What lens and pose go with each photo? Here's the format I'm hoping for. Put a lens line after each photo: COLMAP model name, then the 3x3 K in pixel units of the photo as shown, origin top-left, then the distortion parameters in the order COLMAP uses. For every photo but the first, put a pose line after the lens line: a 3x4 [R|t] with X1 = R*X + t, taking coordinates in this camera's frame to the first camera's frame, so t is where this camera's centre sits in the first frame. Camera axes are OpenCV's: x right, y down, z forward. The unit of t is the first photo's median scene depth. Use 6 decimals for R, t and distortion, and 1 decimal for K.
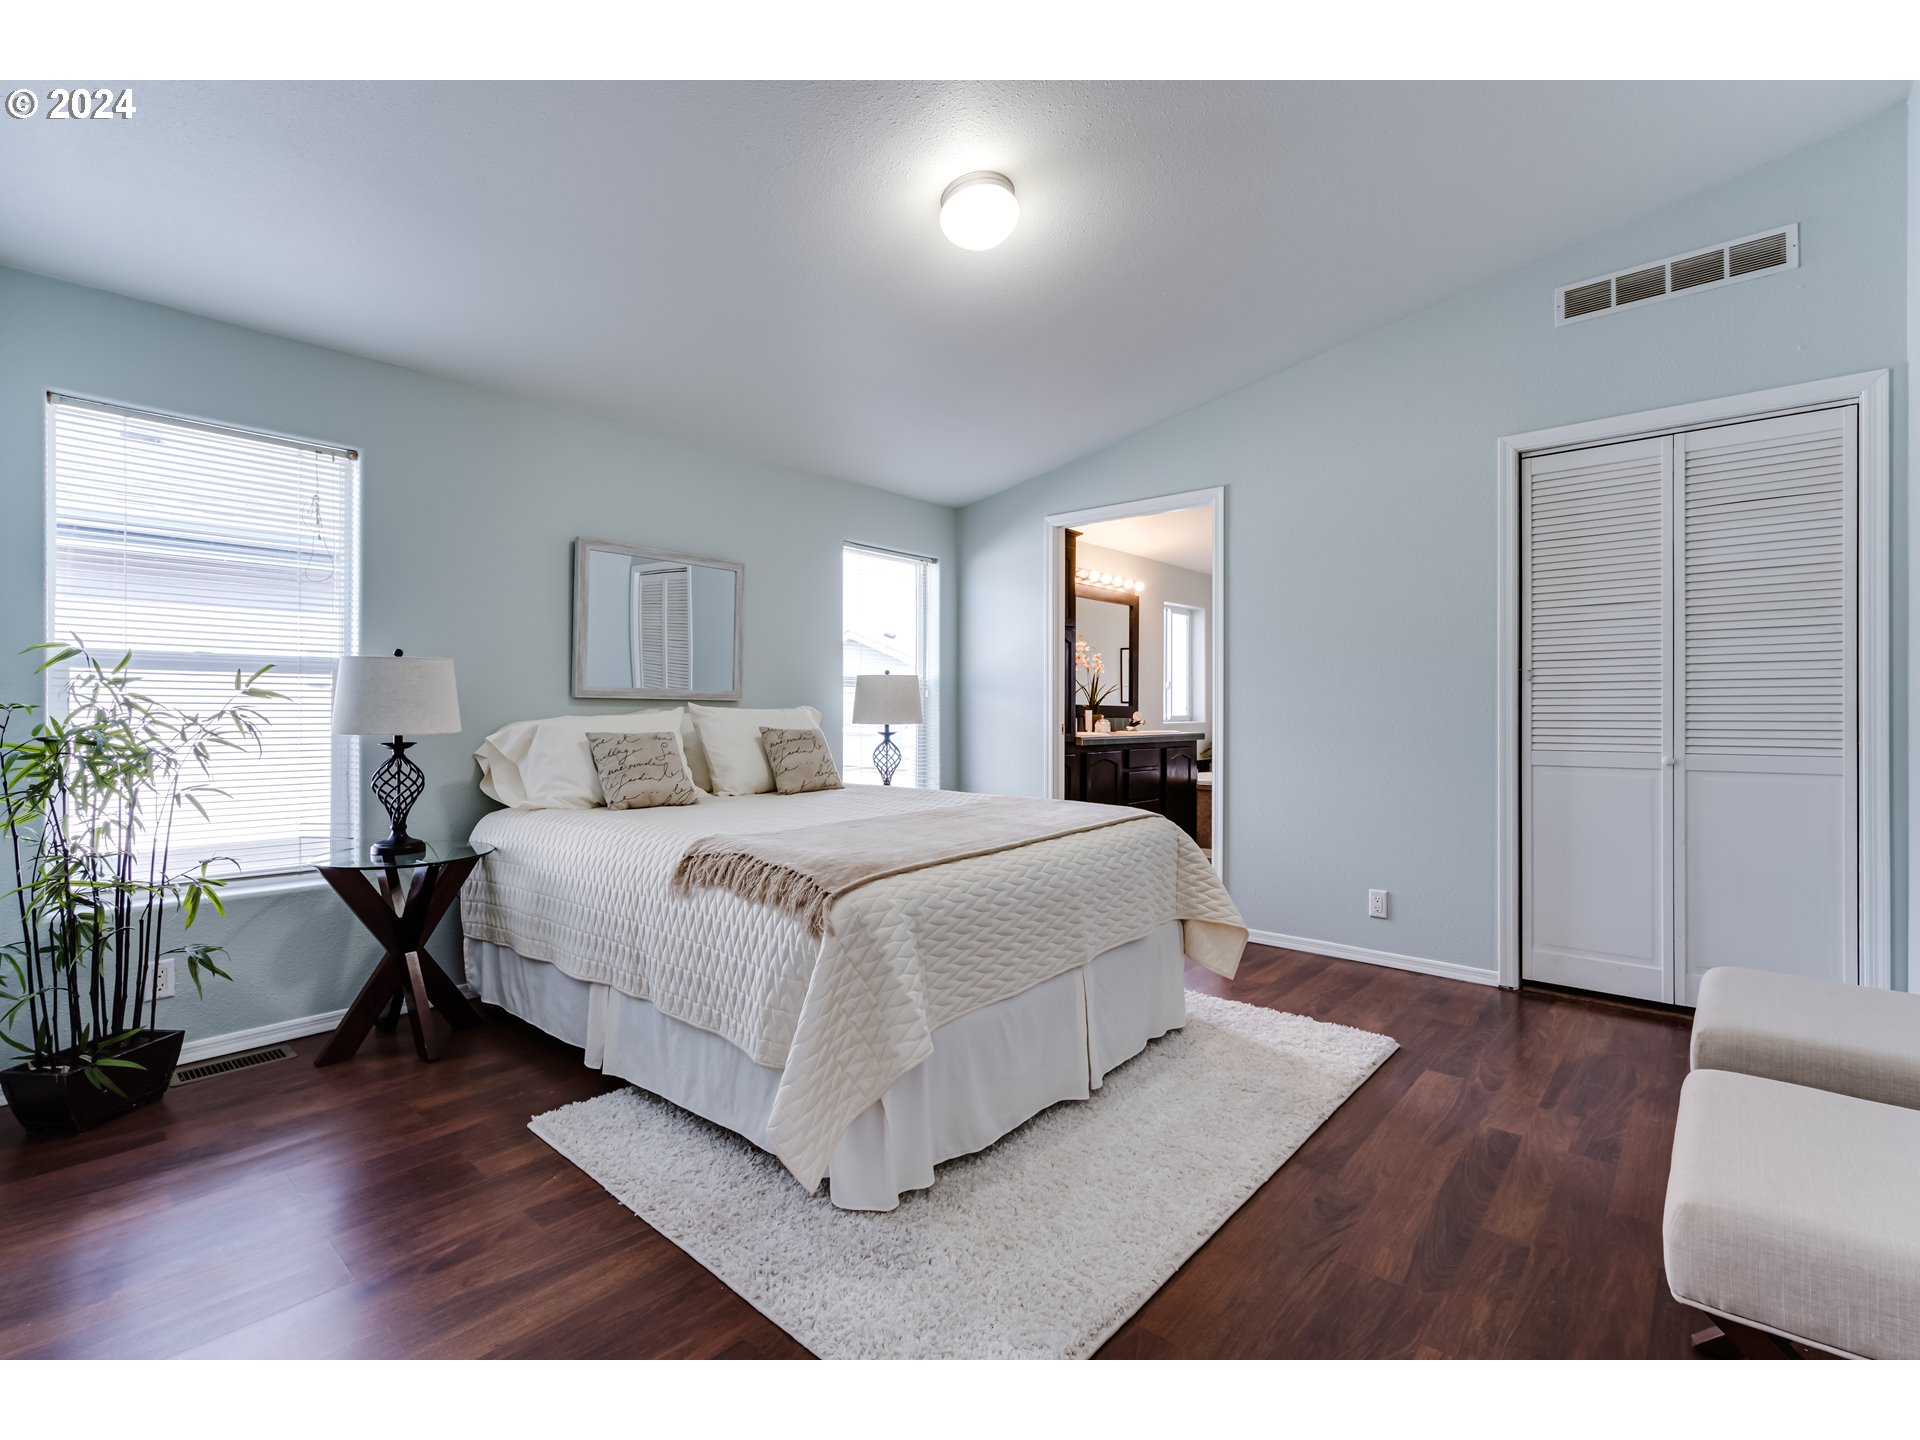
lens RADIAL K [[874.9, 0, 957.4], [0, 874.9, 723.5], [0, 0, 1]] dist [-0.000732, 0.000564]
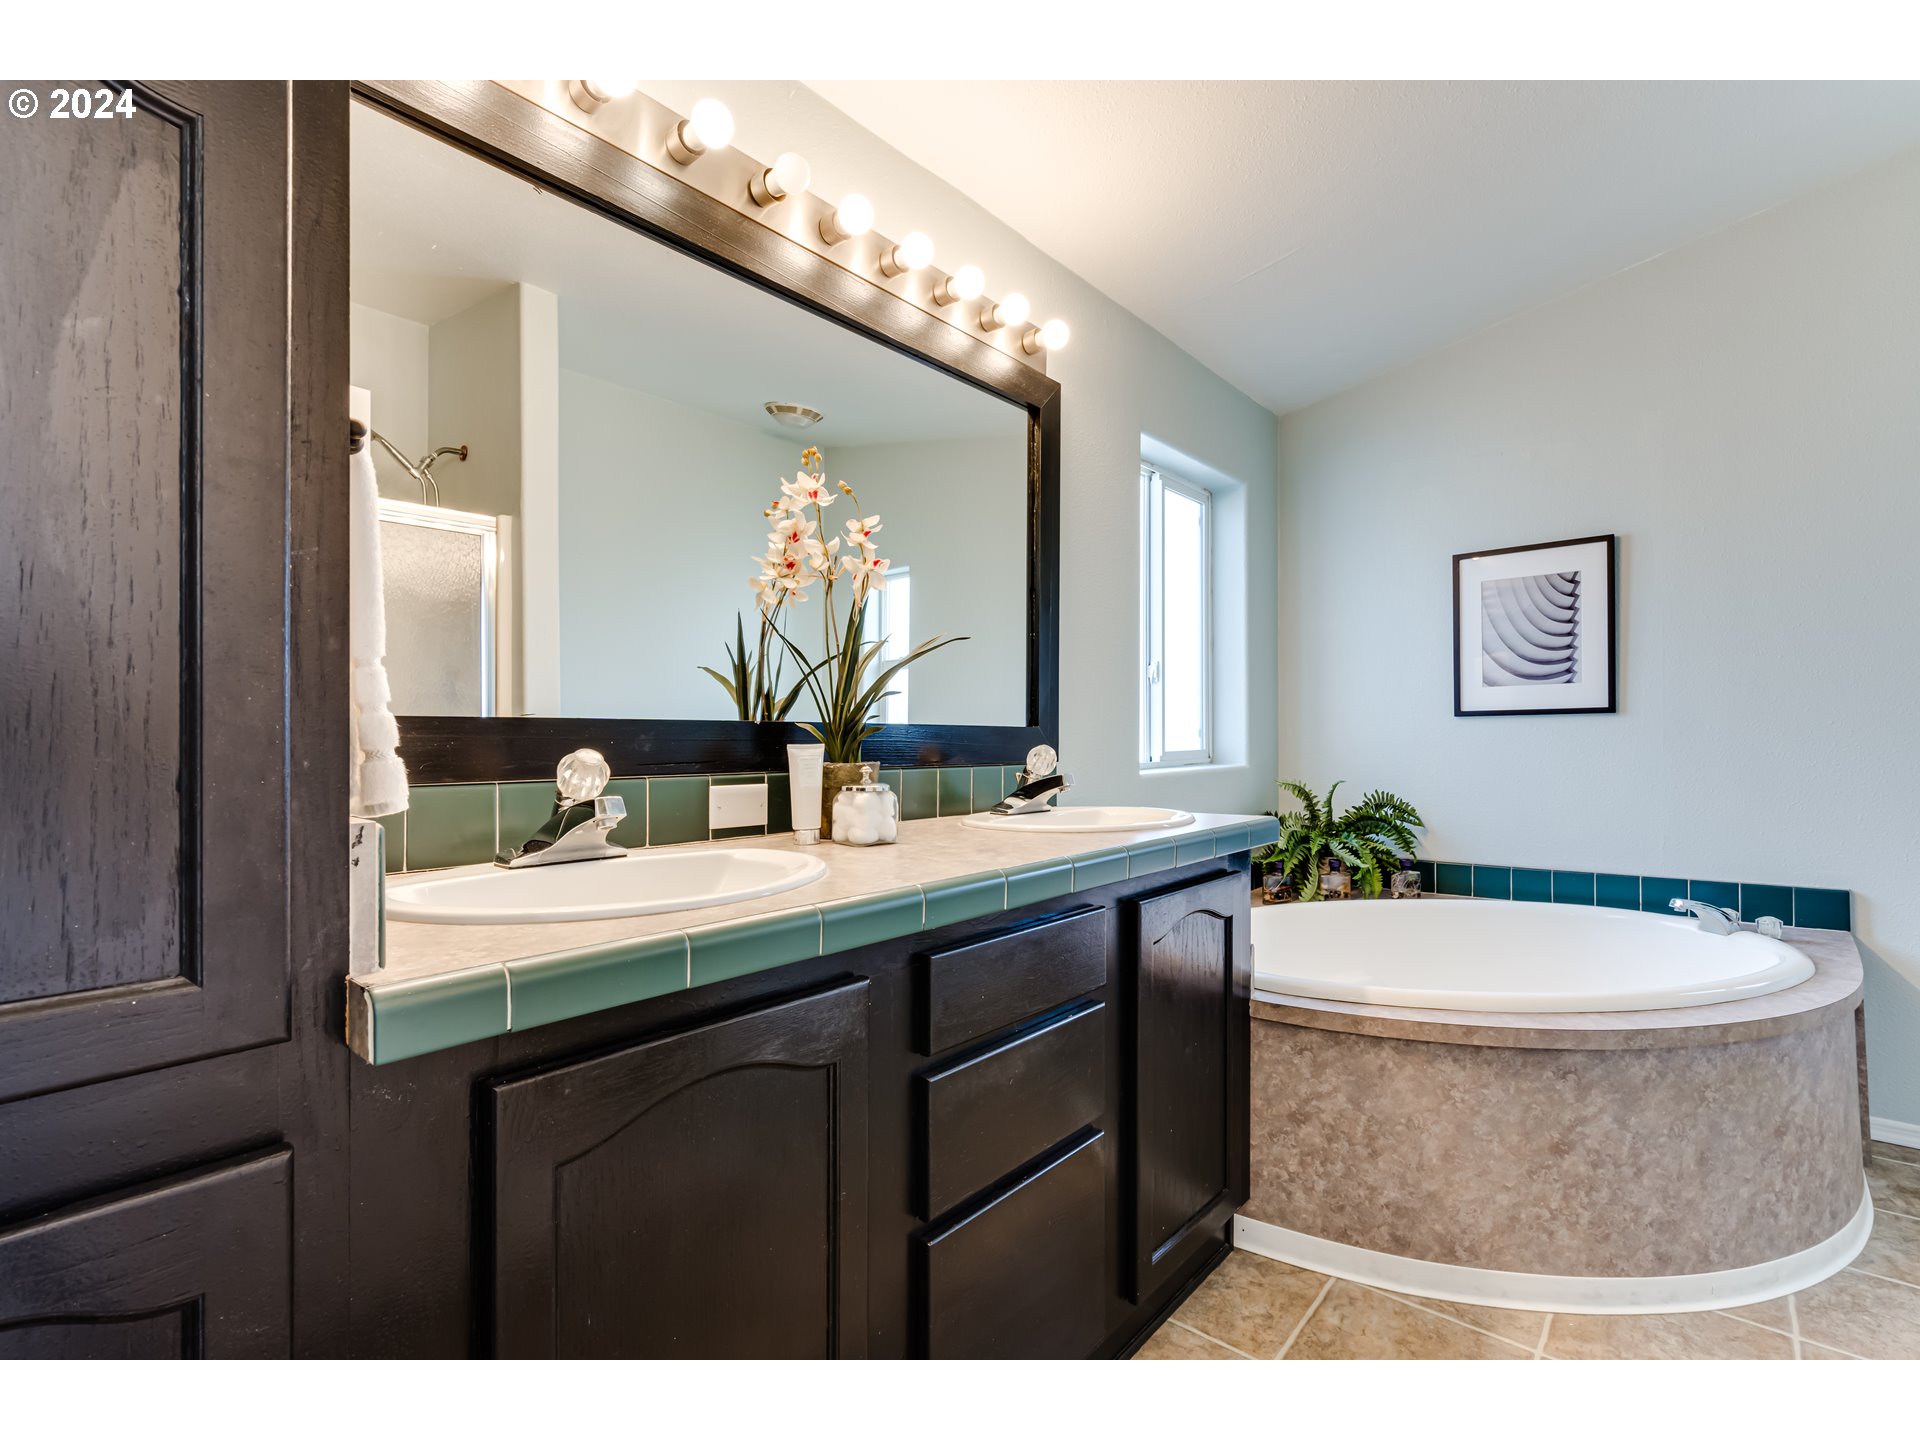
lens RADIAL K [[874.9, 0, 957.4], [0, 874.9, 723.5], [0, 0, 1]] dist [-0.000732, 0.000564]
pose [[0.999984, 0.001488, 0.005491, 0.172926], [-0.001370, 0.999769, -0.021464, -0.014321], [-0.005521, 0.021456, 0.999755, 0.700379]]
